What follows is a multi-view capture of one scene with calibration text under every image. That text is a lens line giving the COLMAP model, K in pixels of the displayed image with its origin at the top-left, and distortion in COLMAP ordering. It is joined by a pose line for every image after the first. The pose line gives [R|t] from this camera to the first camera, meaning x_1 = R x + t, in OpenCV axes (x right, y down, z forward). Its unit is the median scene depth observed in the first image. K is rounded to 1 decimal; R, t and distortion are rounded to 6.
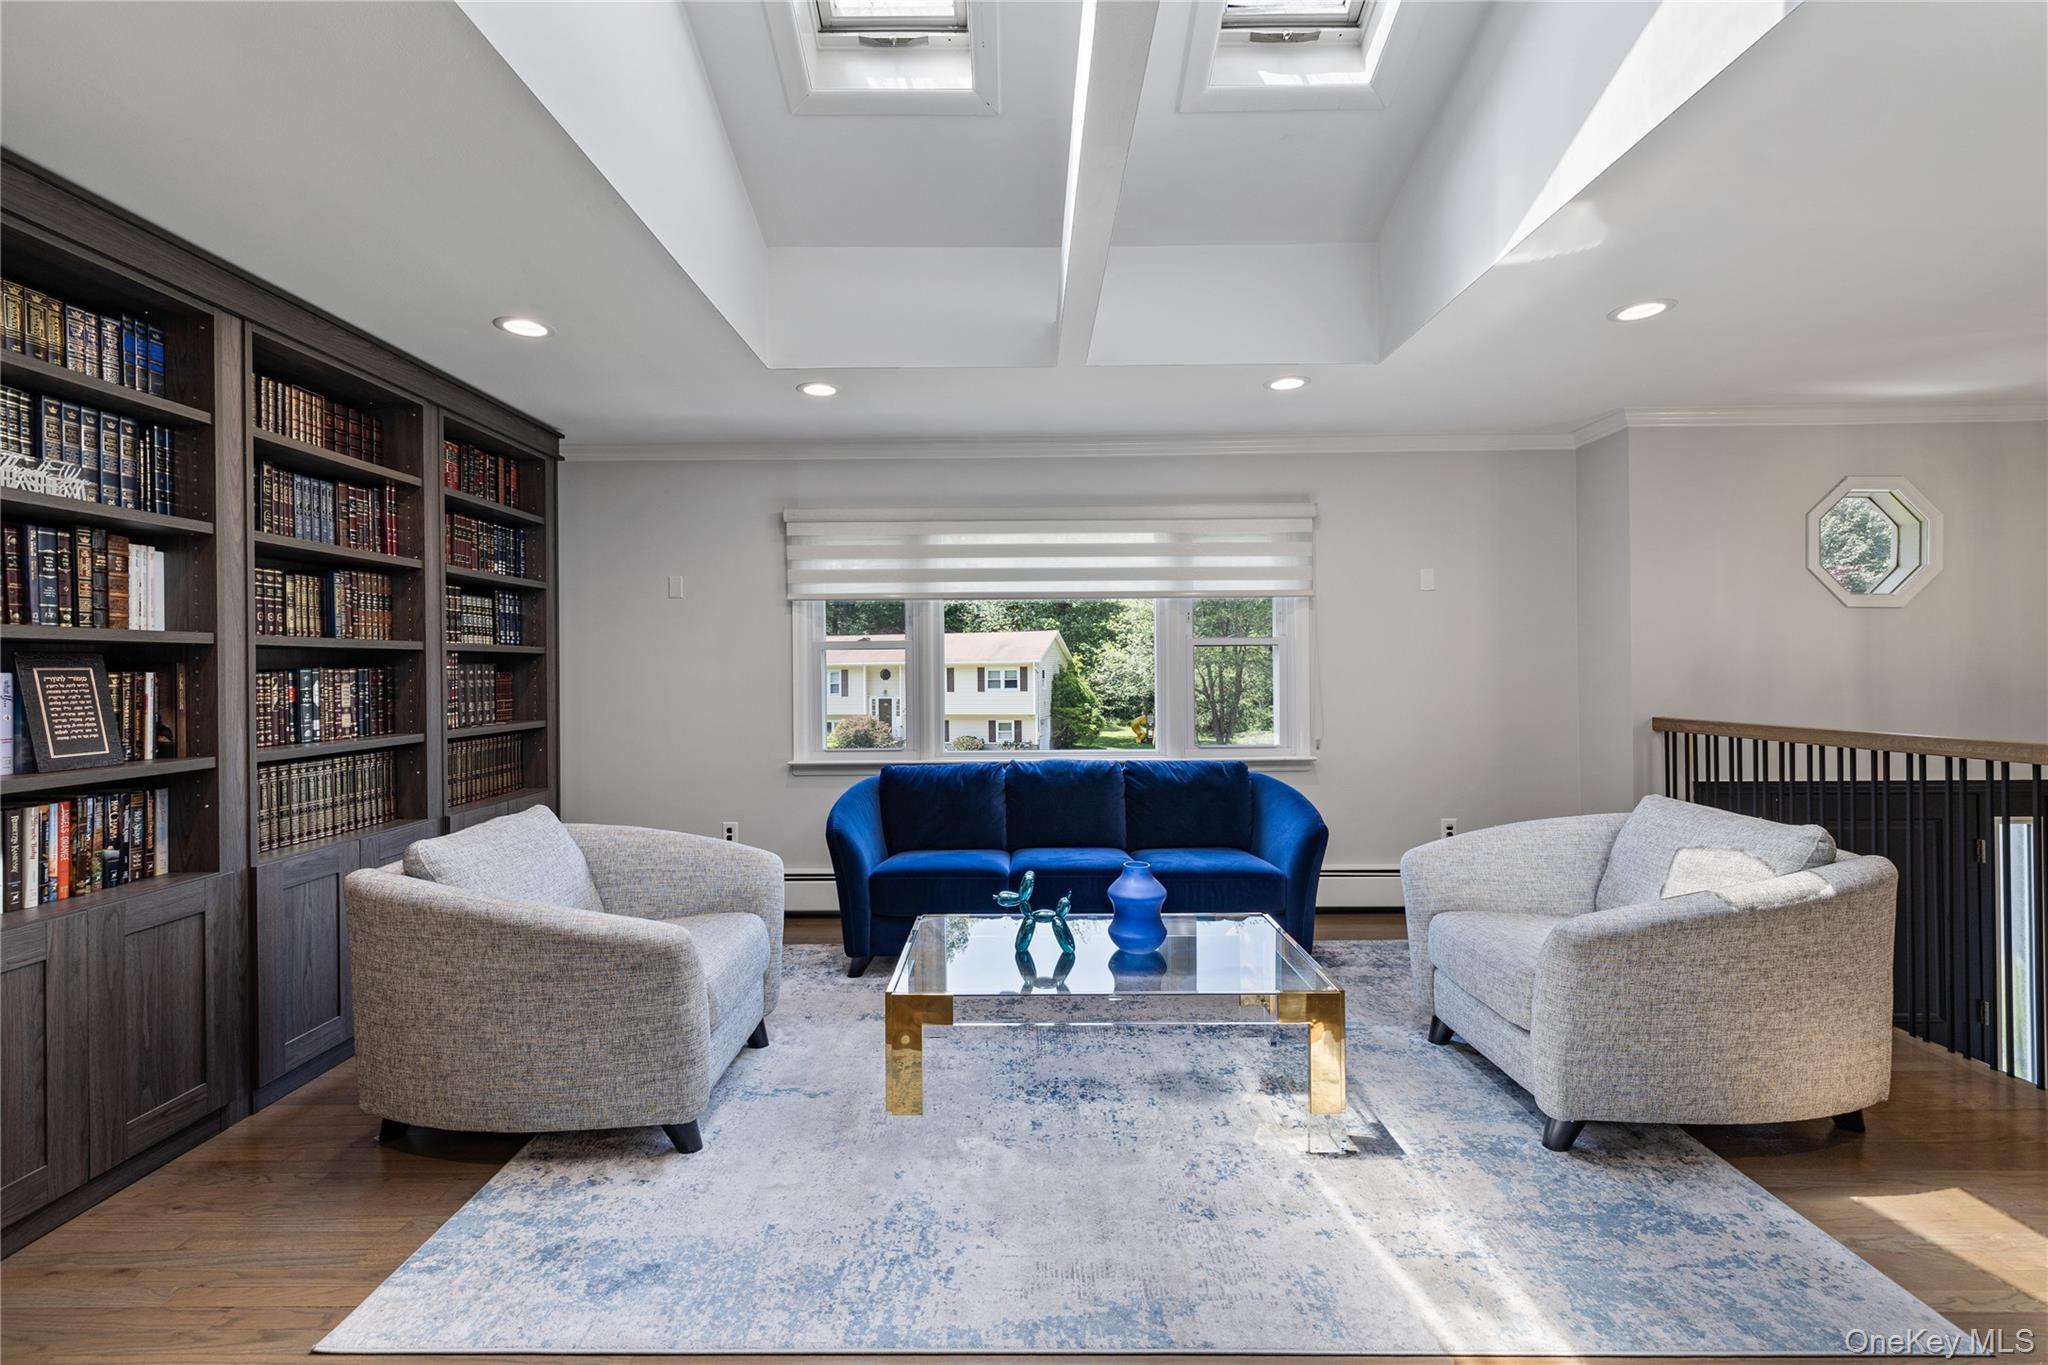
lens RADIAL K [[862.0, 0, 1019.2], [0, 862.0, 668.3], [0, 0, 1]] dist [-0.000985, 0.000251]
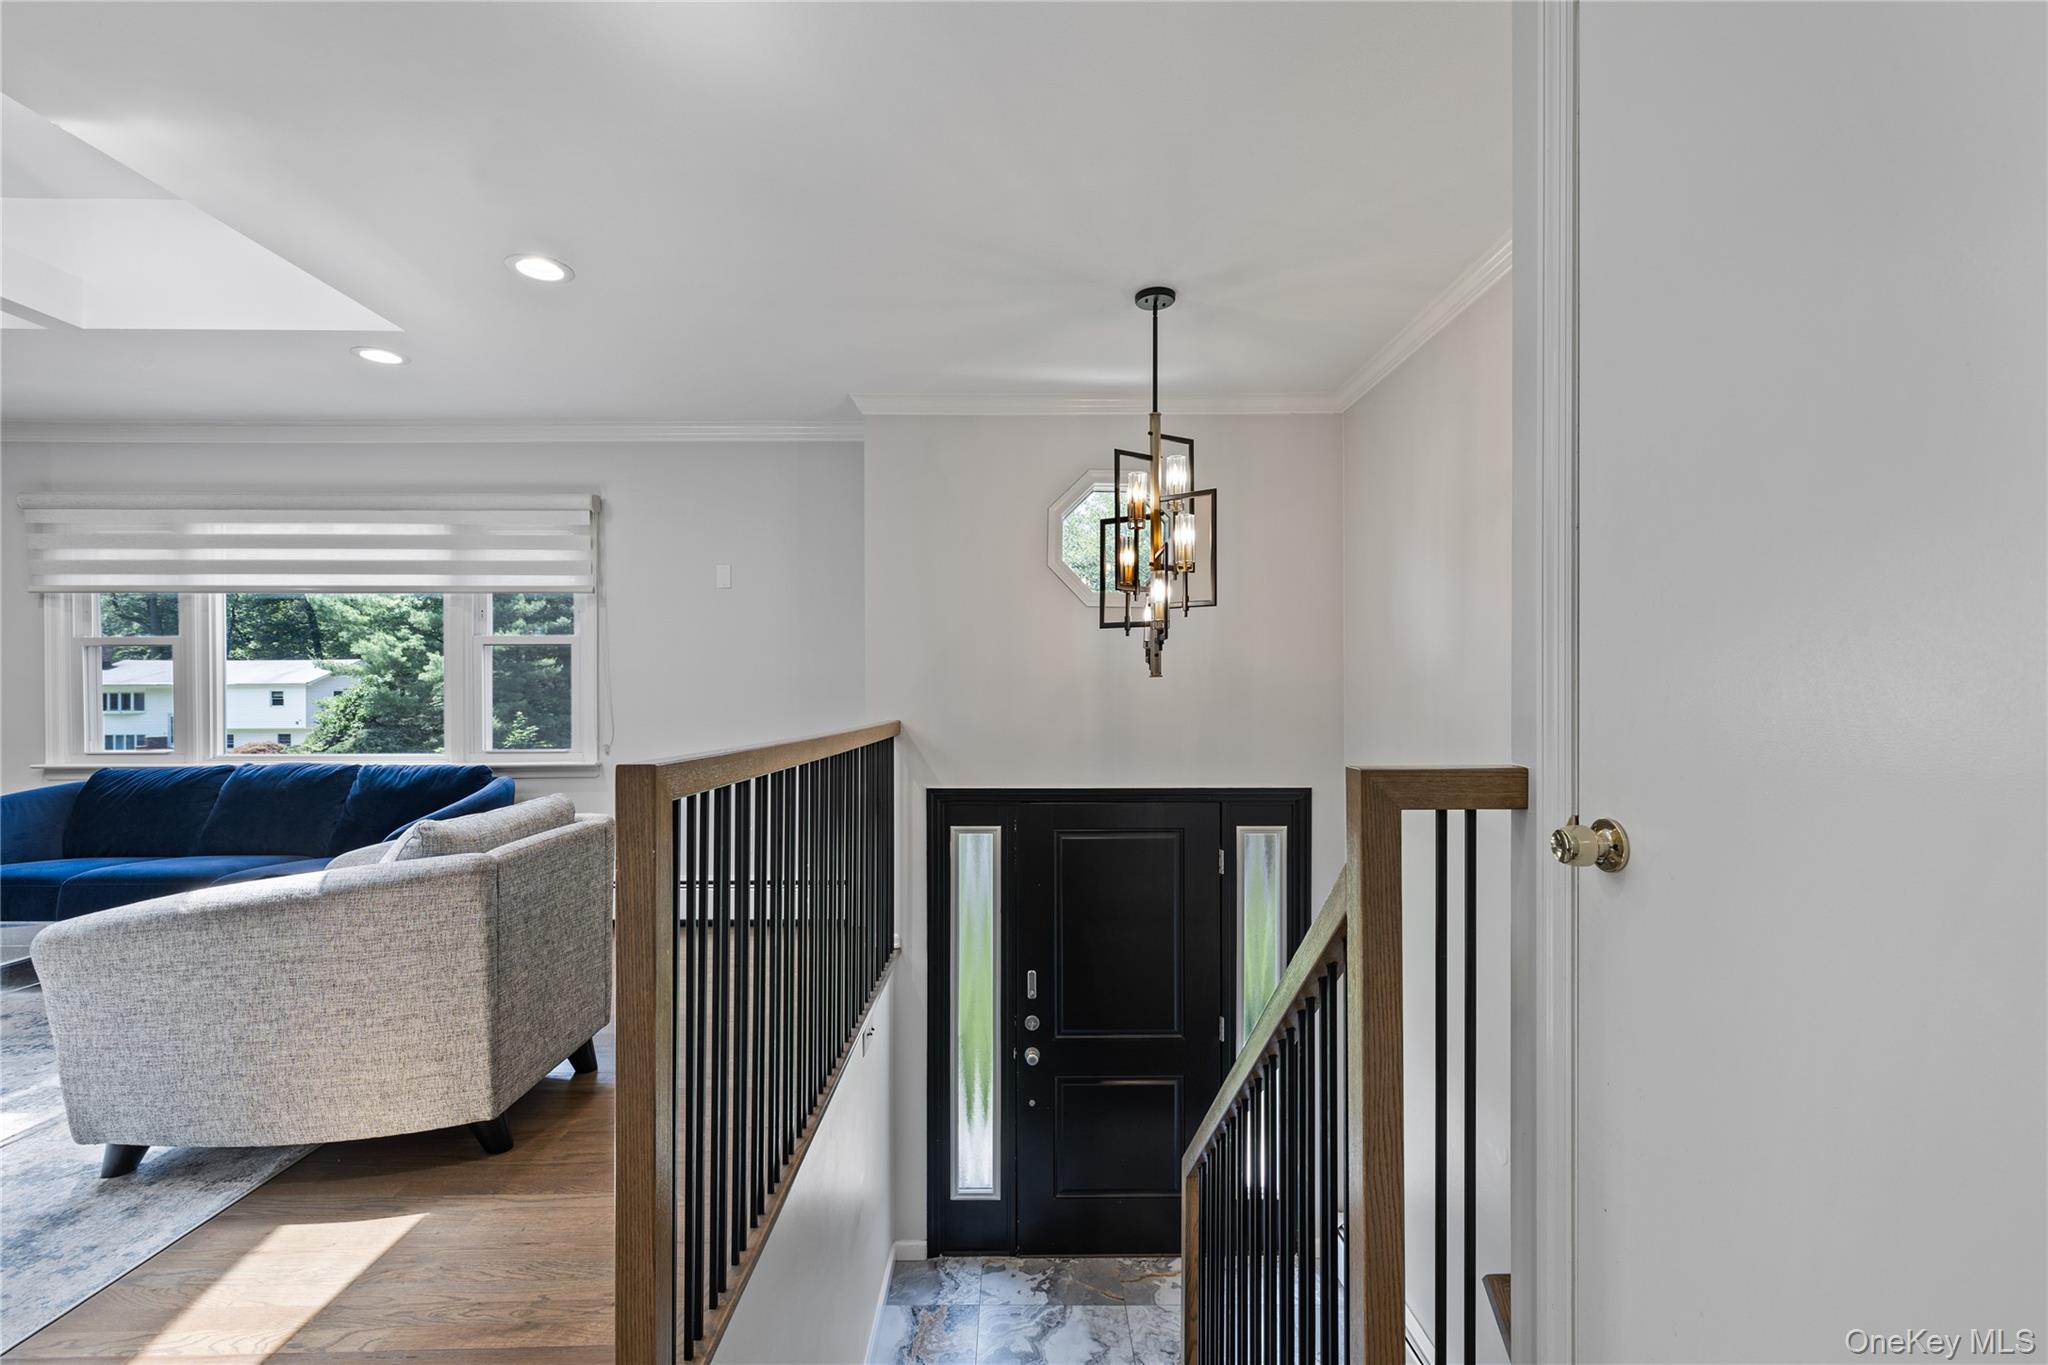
lens RADIAL K [[877.7, 0, 1020.4], [0, 877.7, 673.7], [0, 0, 1]] dist [-0.004909, -0.000442]
pose [[0.999116, 0.006210, 0.041566, 0.789933], [-0.005624, 0.999884, -0.014187, 0.017667], [-0.041649, 0.013941, 0.999035, 0.017092]]
